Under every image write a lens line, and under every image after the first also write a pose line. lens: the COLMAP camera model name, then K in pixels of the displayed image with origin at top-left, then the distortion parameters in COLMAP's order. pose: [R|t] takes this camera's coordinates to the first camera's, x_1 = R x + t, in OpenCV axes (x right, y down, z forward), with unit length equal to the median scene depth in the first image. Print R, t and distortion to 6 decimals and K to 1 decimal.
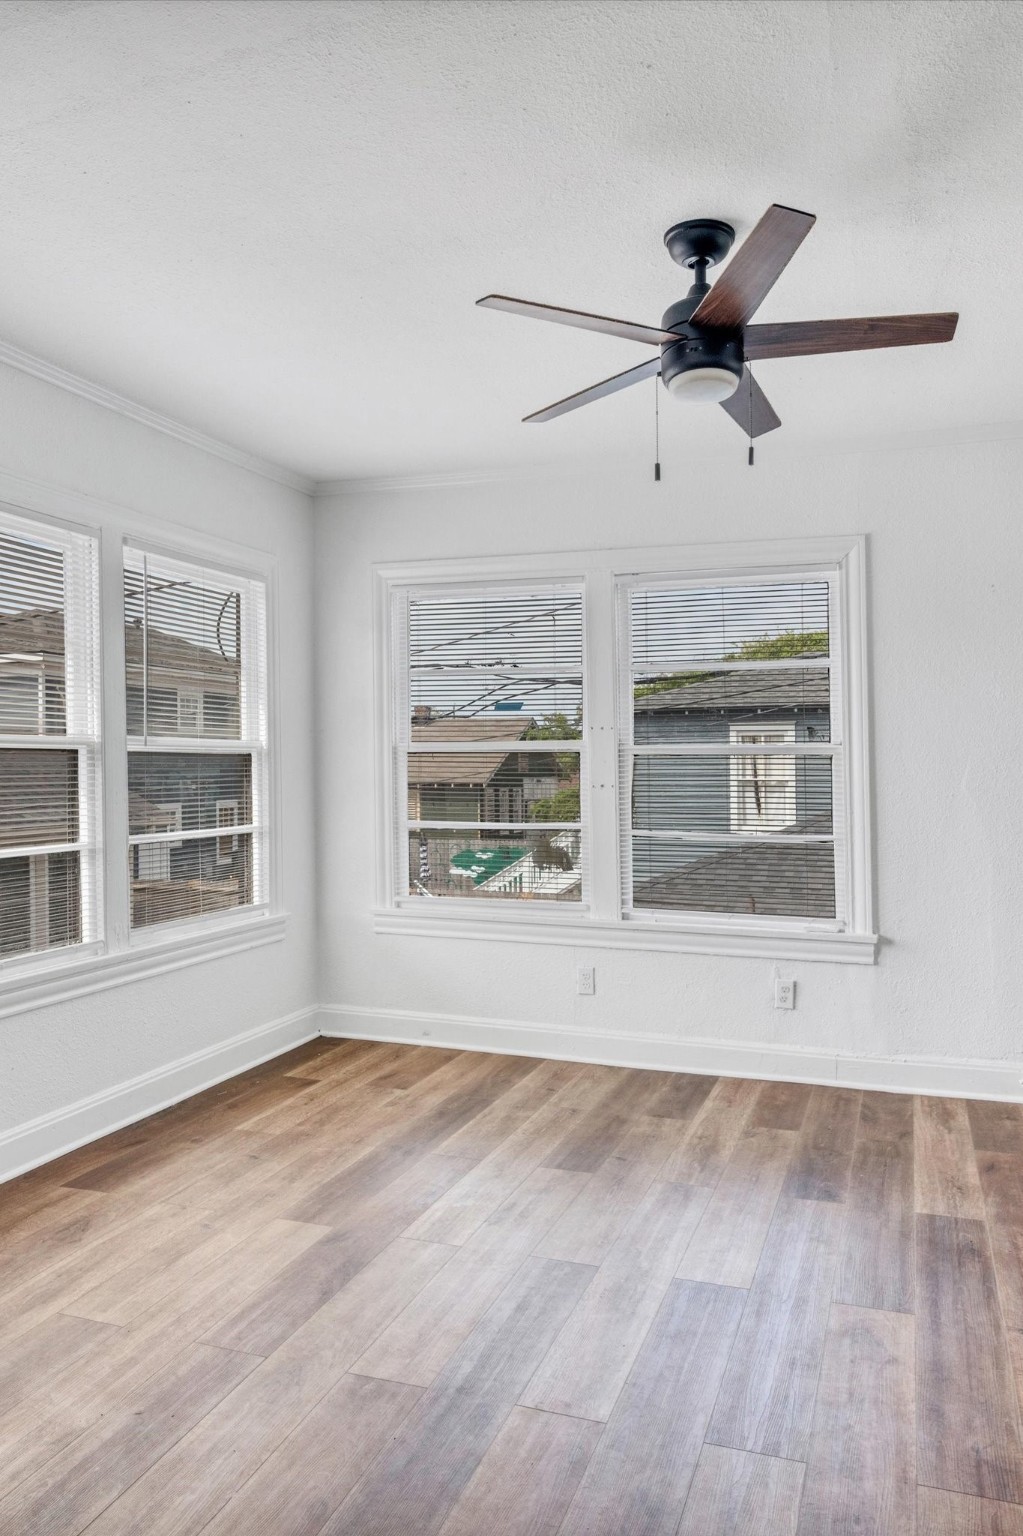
lens RADIAL K [[1135.1, 0, 488.6], [0, 1135.1, 782.2], [0, 0, 1]] dist [0.000603, -0.003748]
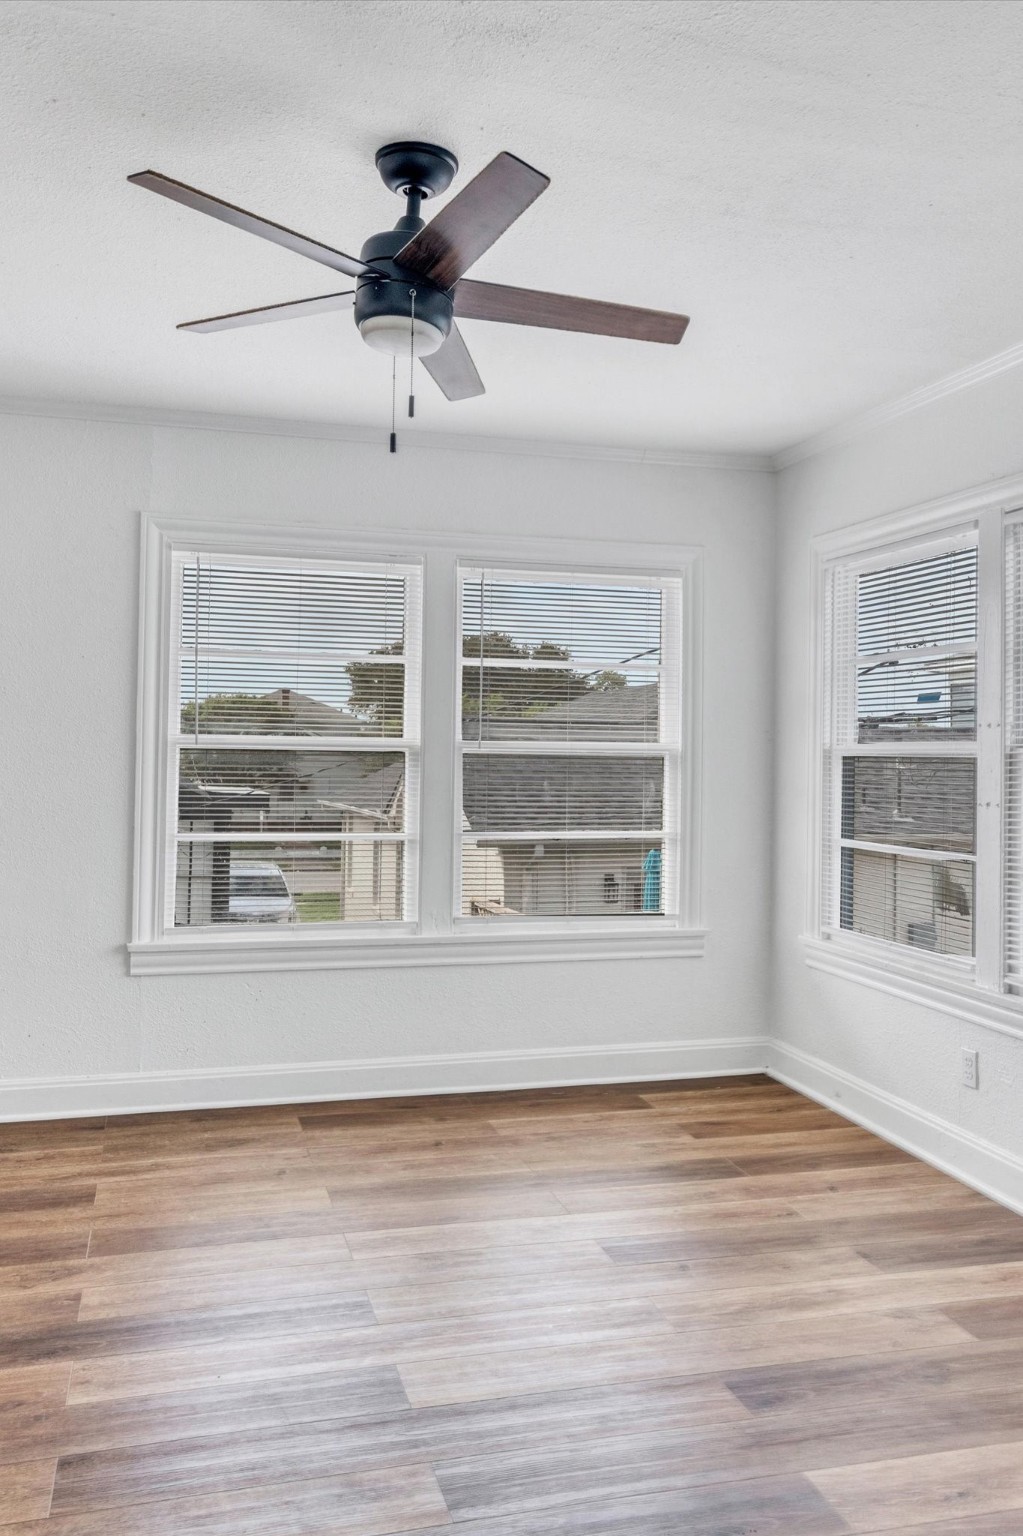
lens RADIAL K [[1222.5, 0, 533.0], [0, 1222.5, 762.1], [0, 0, 1]] dist [0.009441, 0.003961]
pose [[0.589291, 0.011249, -0.807843, 0.645488], [-0.026532, 0.999633, -0.005435, -0.013729], [0.807485, 0.024637, 0.589373, 0.345838]]
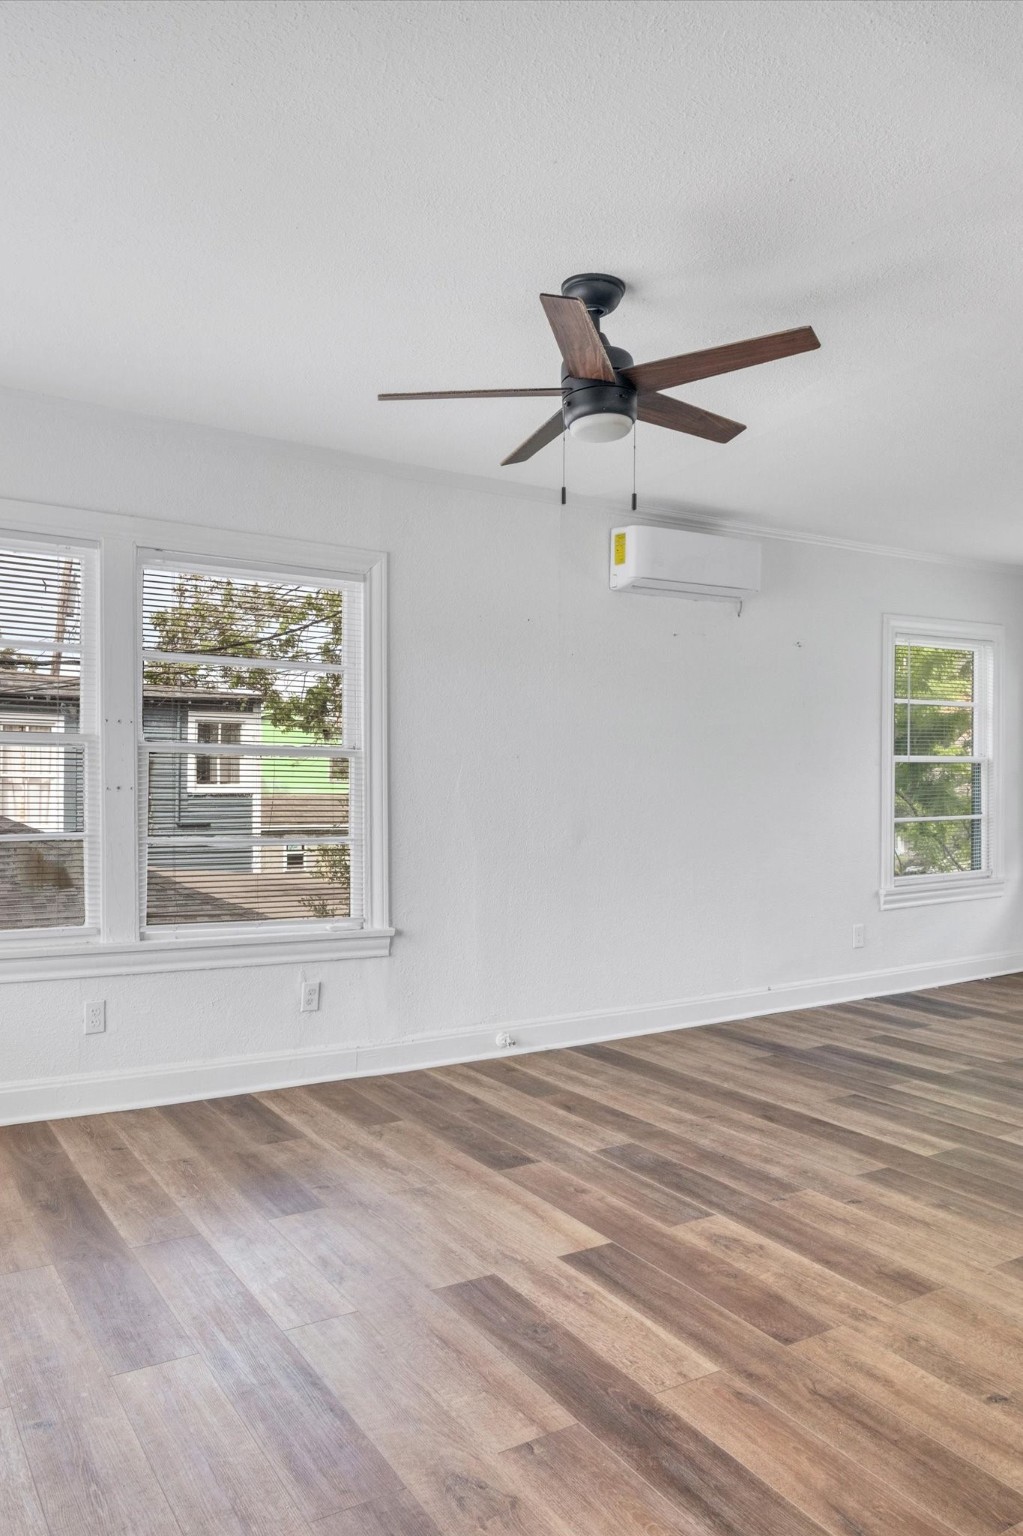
lens RADIAL K [[1146.8, 0, 579.7], [0, 1146.8, 772.4], [0, 0, 1]] dist [0.005086, -0.001663]
pose [[0.586336, 0.013418, 0.809957, -0.461277], [-0.009130, 0.999909, -0.009955, -0.003070], [-0.810017, -0.001558, 0.586405, 0.235647]]
